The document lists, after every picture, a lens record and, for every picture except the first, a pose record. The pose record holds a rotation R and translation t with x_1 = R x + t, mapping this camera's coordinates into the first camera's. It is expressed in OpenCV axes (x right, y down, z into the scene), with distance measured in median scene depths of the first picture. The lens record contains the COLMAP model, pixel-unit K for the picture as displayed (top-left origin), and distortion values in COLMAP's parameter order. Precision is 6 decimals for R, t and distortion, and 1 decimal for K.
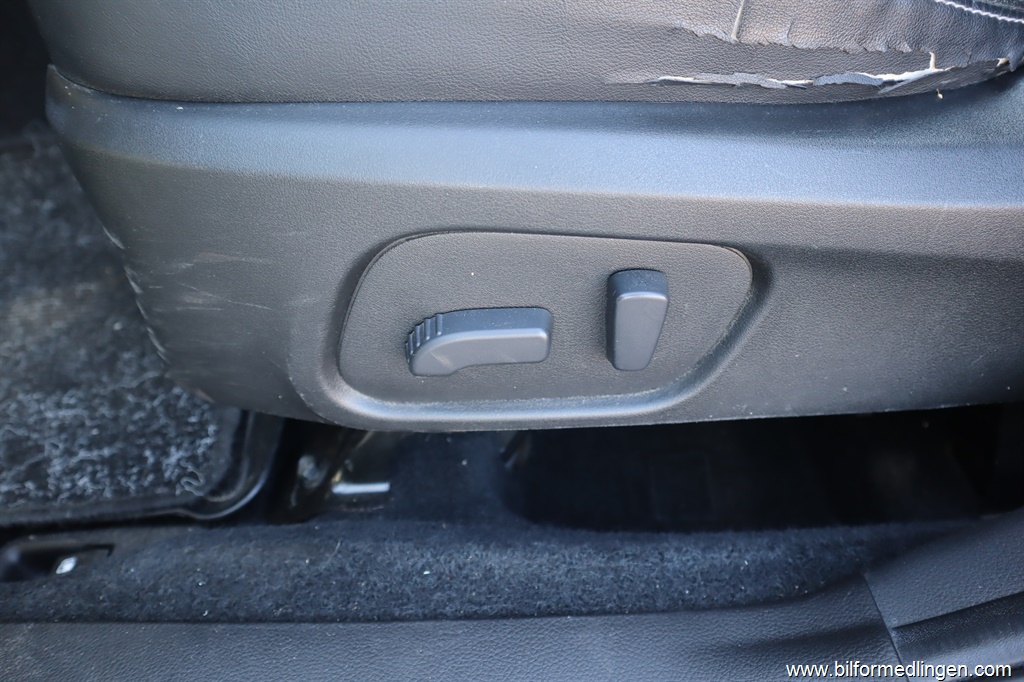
lens RADIAL K [[714.0, 0, 510.6], [0, 714.0, 345.7], [0, 0, 1]] dist [-0.120728, 0.073038]
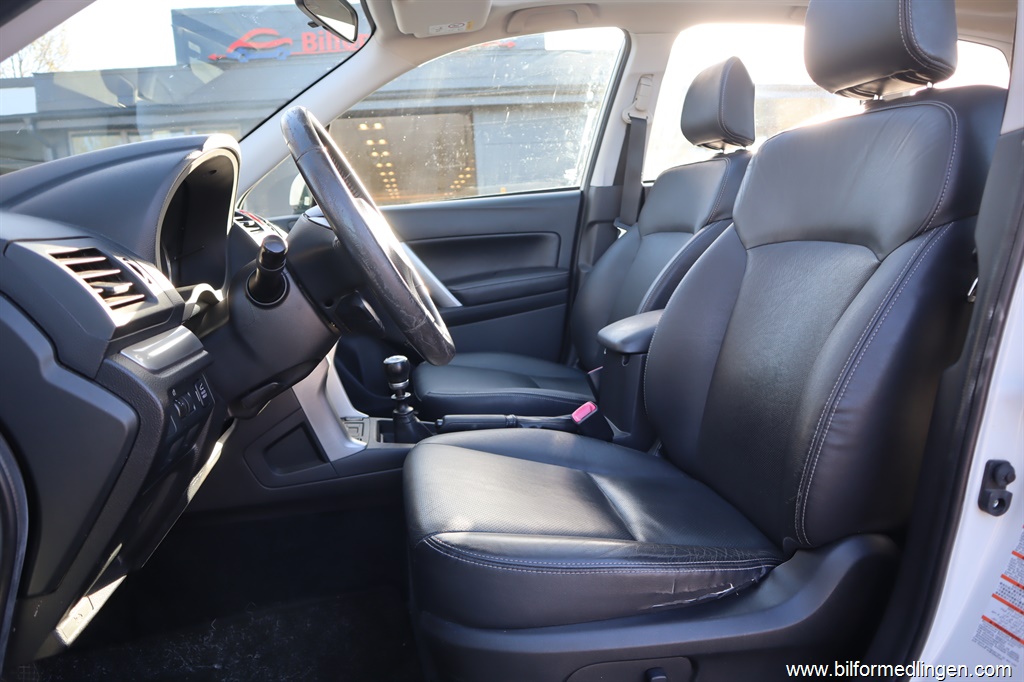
lens RADIAL K [[714.0, 0, 510.6], [0, 714.0, 345.7], [0, 0, 1]] dist [-0.120728, 0.073038]
pose [[0.983819, -0.039653, 0.174722, -0.941264], [0.121664, 0.863739, -0.489032, 0.083155], [-0.131523, 0.502377, 0.854587, -2.260583]]
